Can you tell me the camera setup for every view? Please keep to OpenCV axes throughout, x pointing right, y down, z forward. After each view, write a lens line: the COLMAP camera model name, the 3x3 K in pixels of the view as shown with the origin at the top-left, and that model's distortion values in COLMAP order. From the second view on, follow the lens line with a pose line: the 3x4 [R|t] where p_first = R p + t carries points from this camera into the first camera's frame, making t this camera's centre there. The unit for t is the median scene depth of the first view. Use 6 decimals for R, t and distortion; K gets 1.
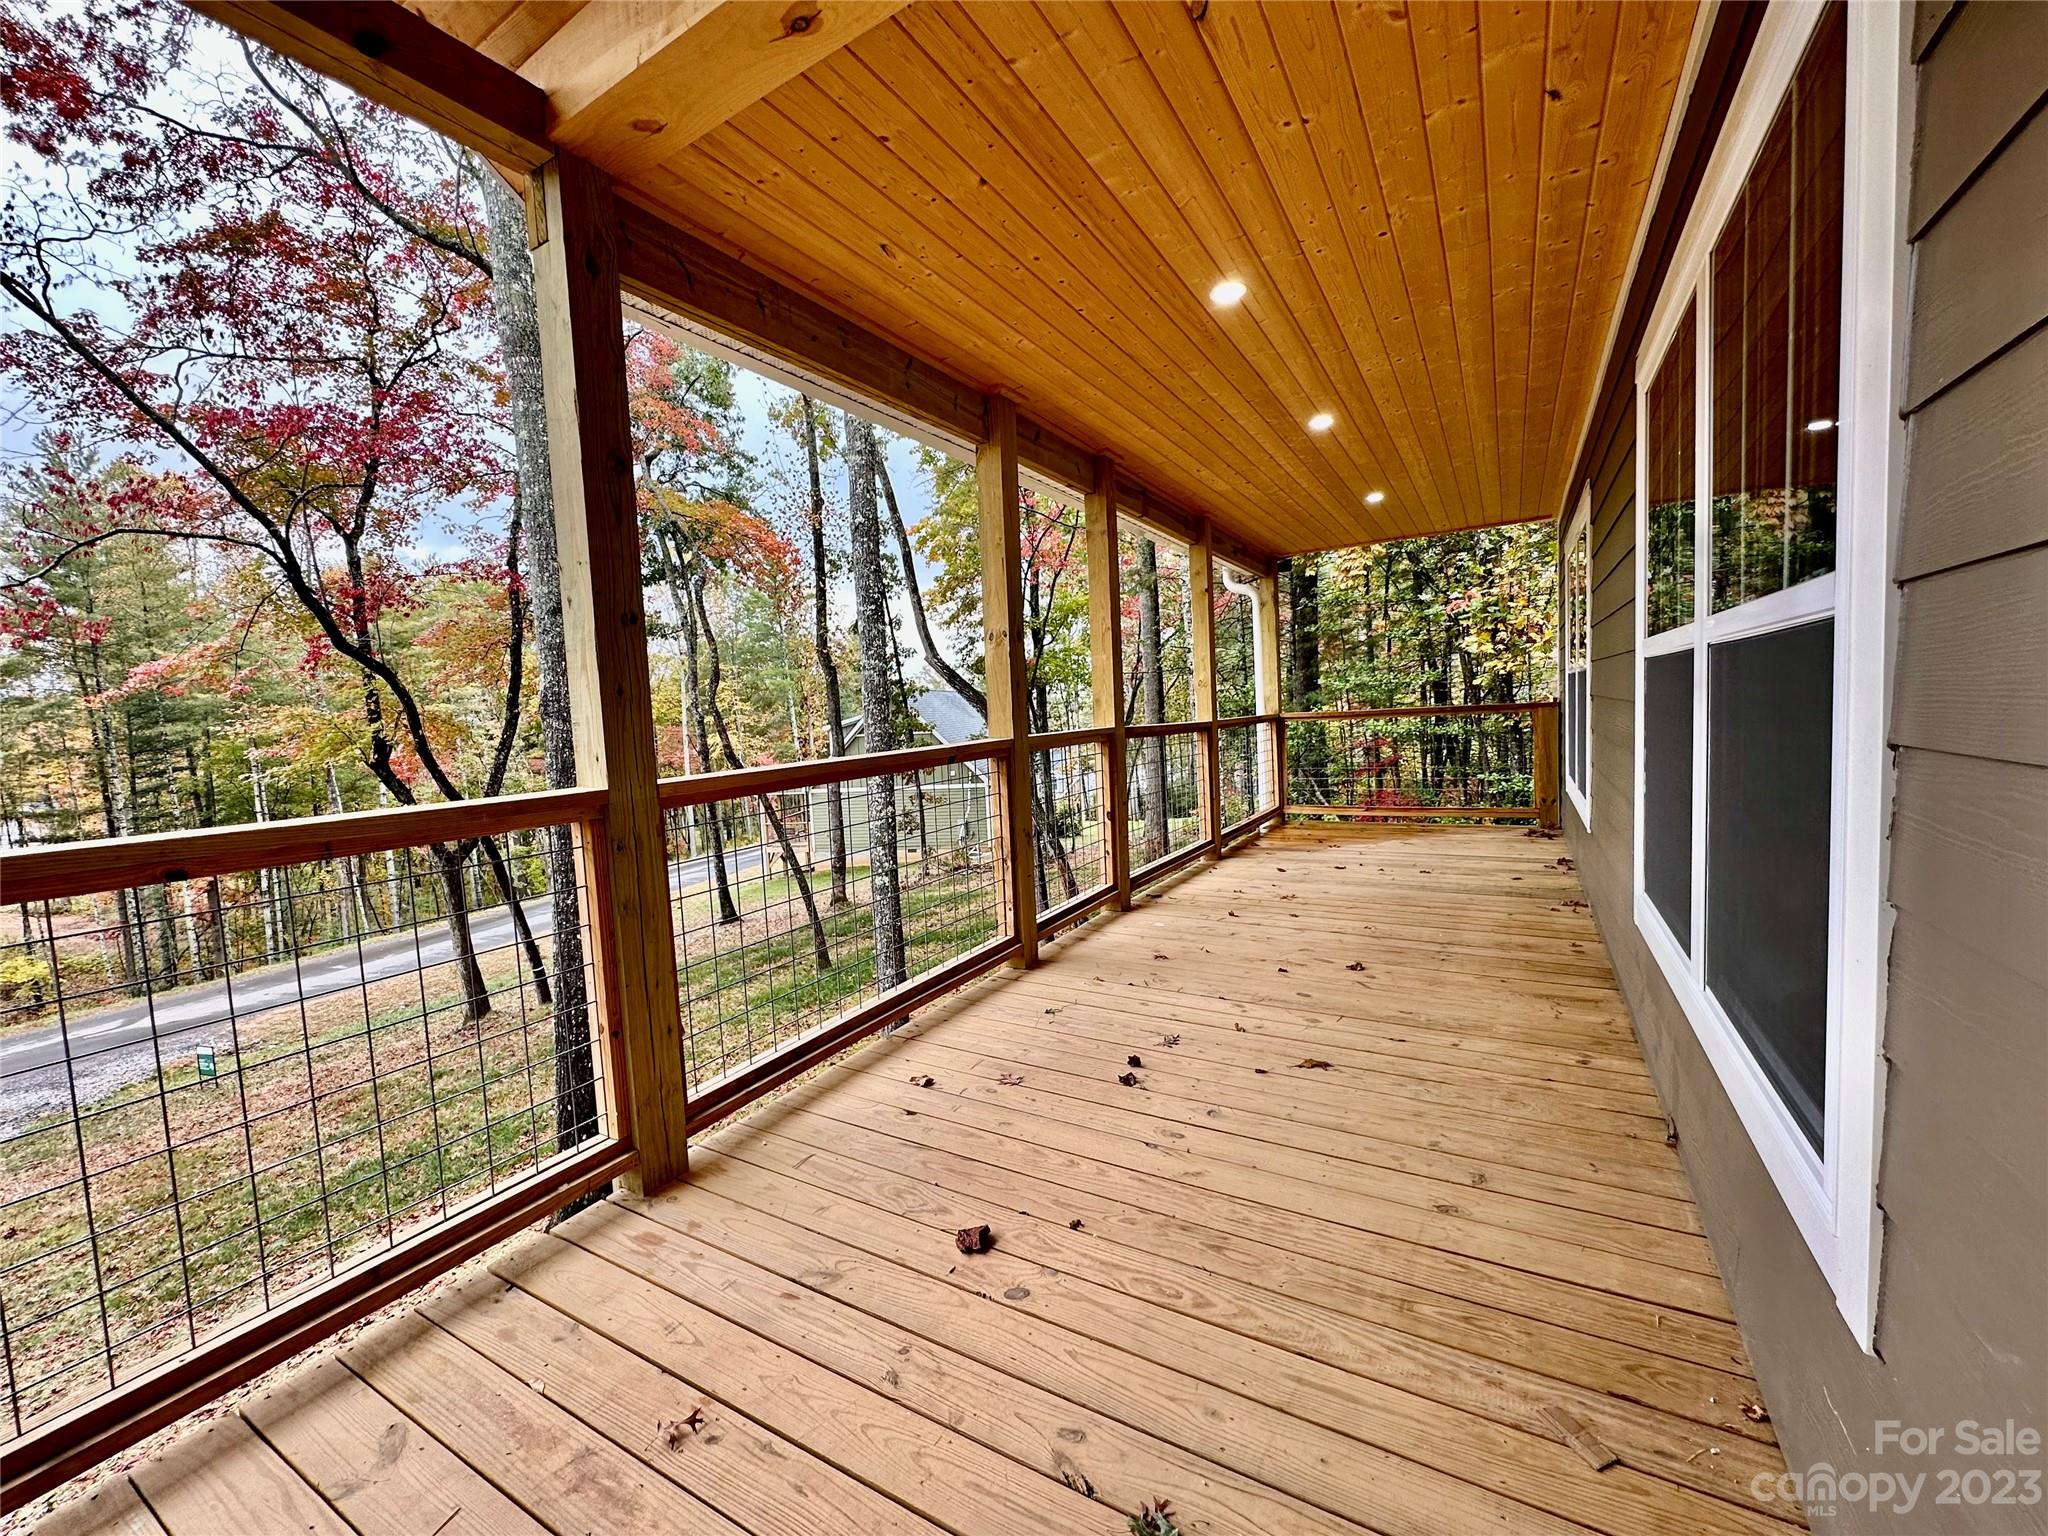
lens RADIAL K [[817.5, 0, 1026.7], [0, 817.5, 769.0], [0, 0, 1]] dist [-0.002384, 0.001158]
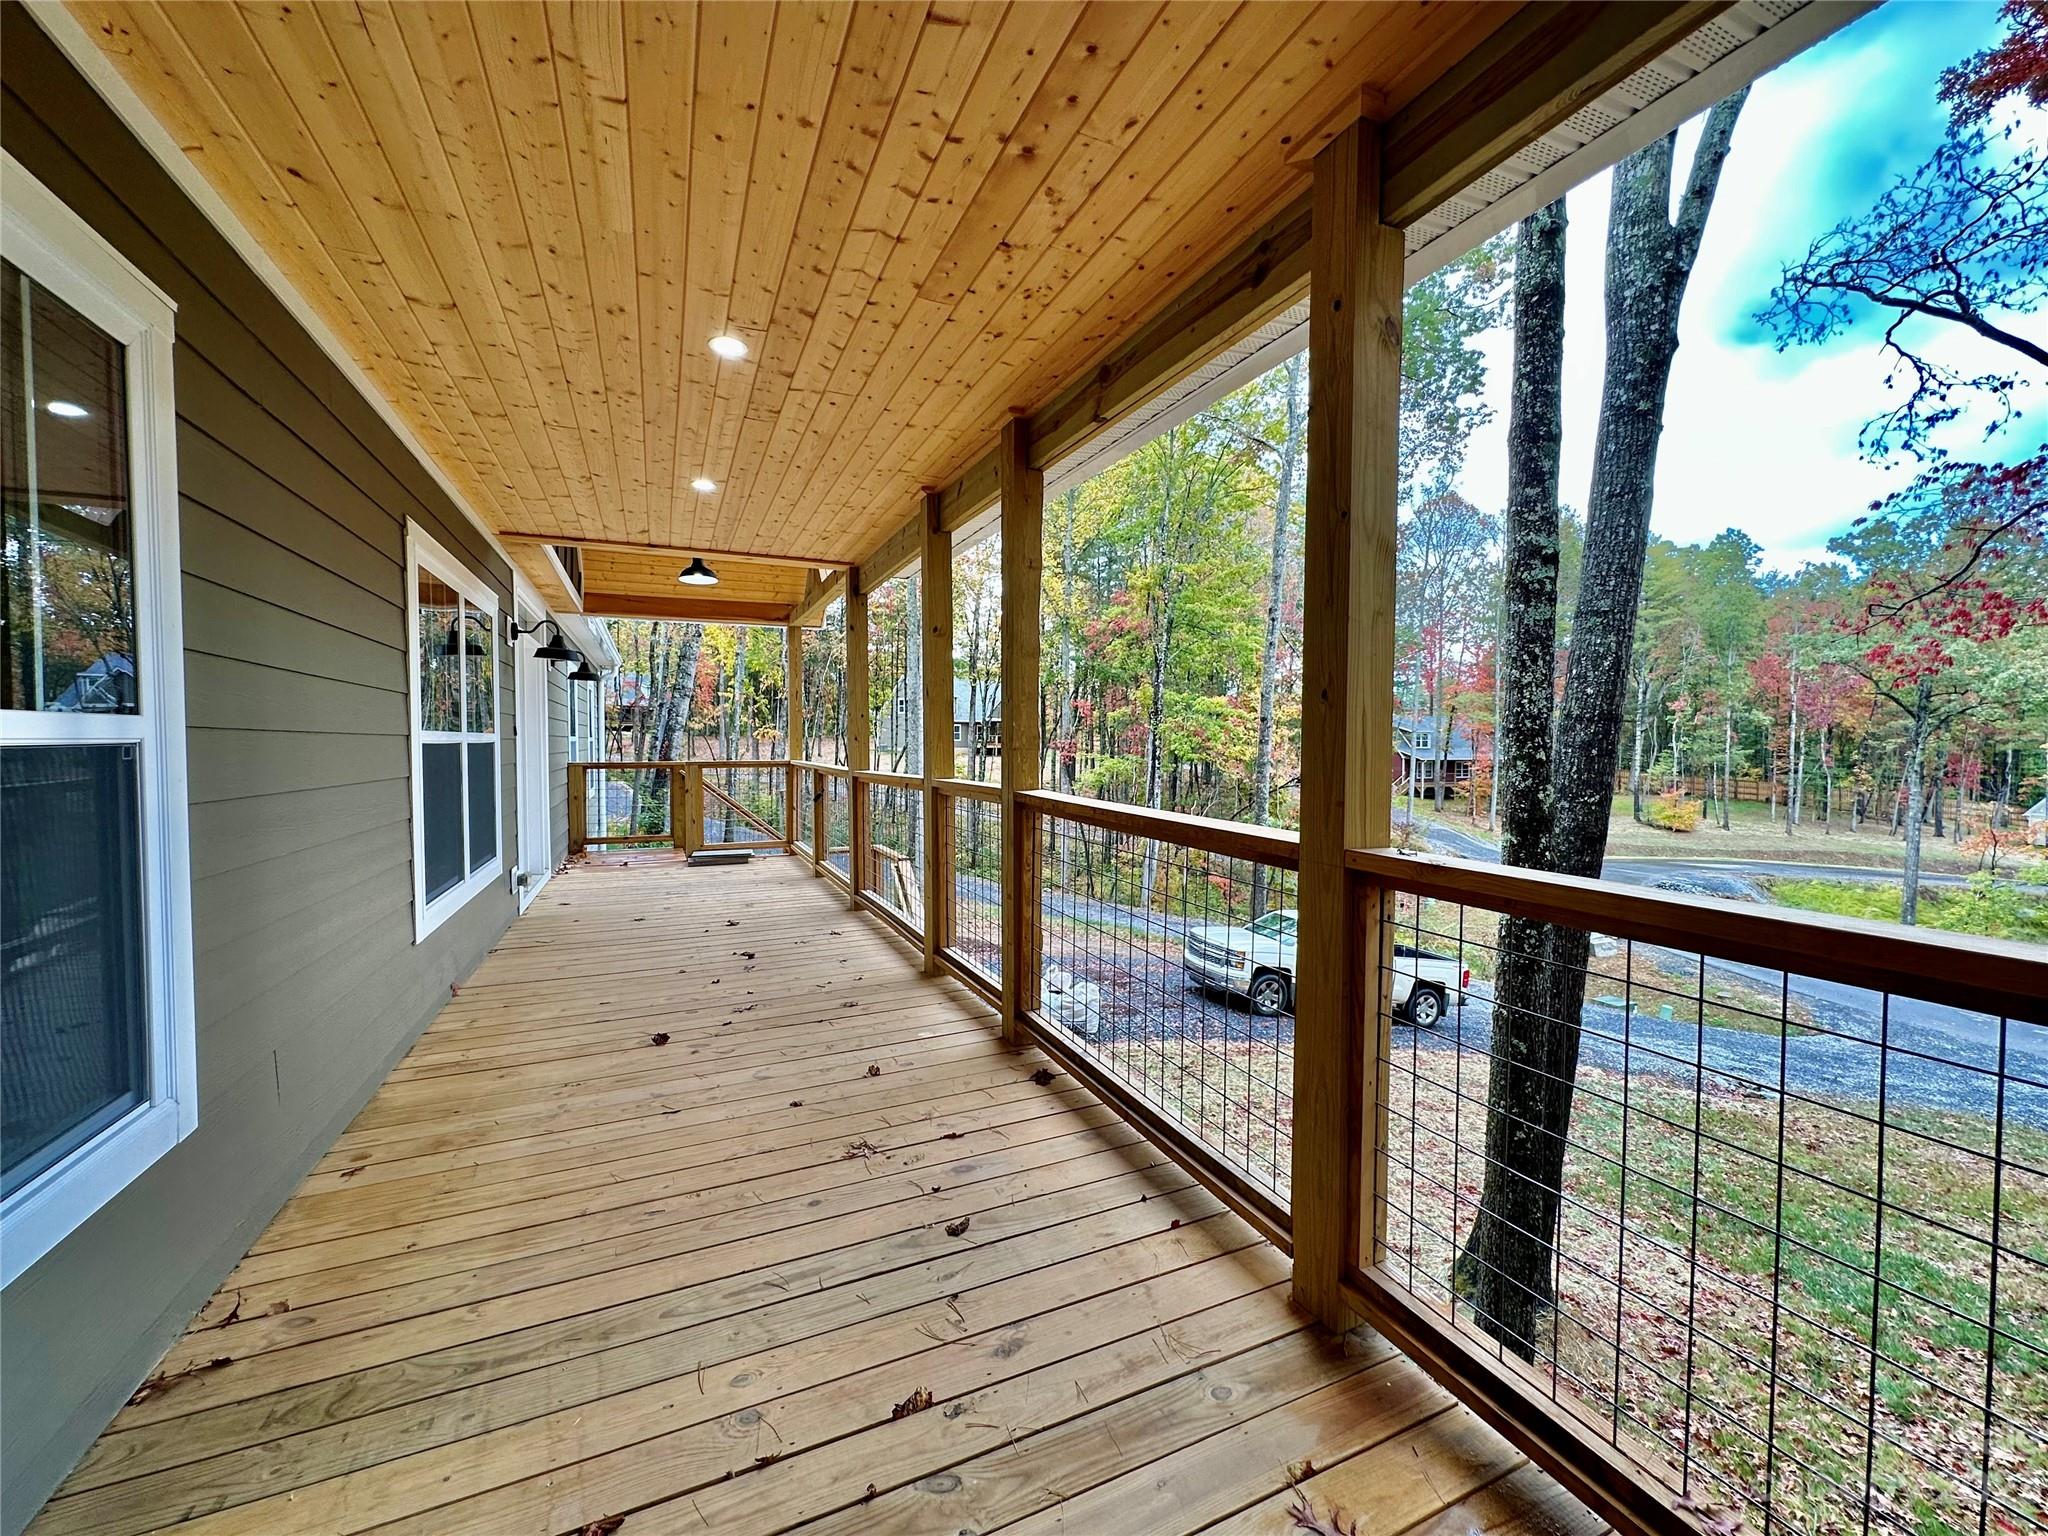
lens RADIAL K [[817.5, 0, 1023.1], [0, 817.5, 772.8], [0, 0, 1]] dist [-0.002384, 0.001158]
pose [[-0.580245, 0.079115, -0.810590, 0.265882], [-0.032547, 0.992223, 0.120142, -0.059187], [0.813791, 0.096094, -0.573158, 0.545788]]
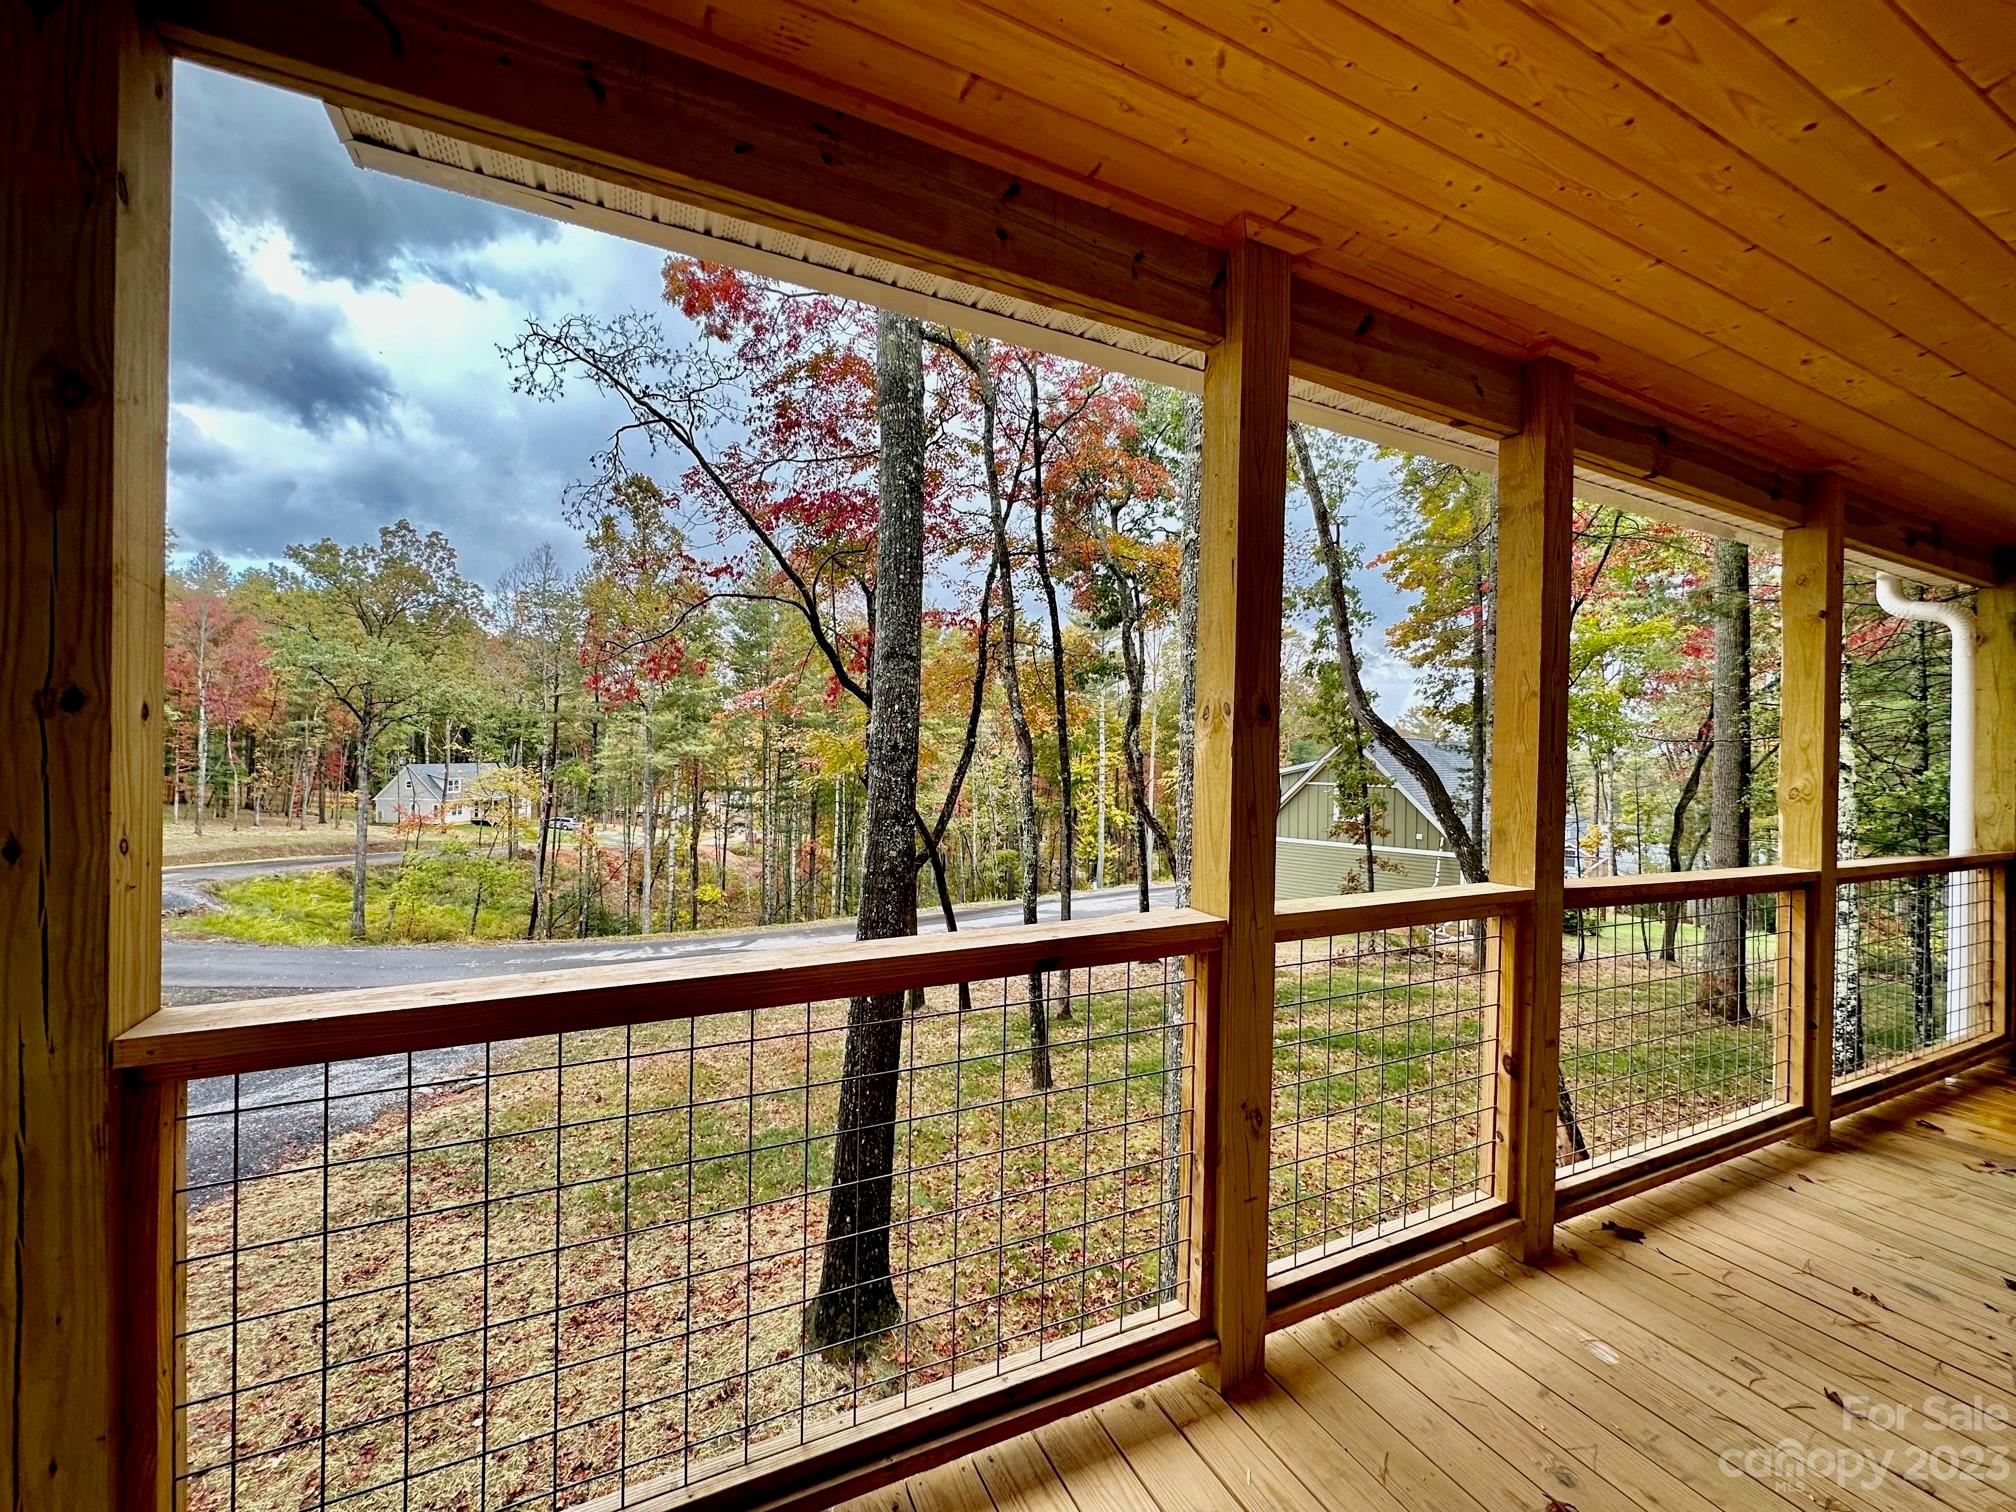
lens RADIAL K [[804.7, 0, 1007.4], [0, 804.7, 754.9], [0, 0, 1]] dist [-0.002384, 0.001158]
pose [[0.829237, 0.065738, -0.555017, 0.040780], [-0.099071, 0.994622, -0.030214, -0.032581], [0.550046, 0.080040, 0.831290, 0.154178]]
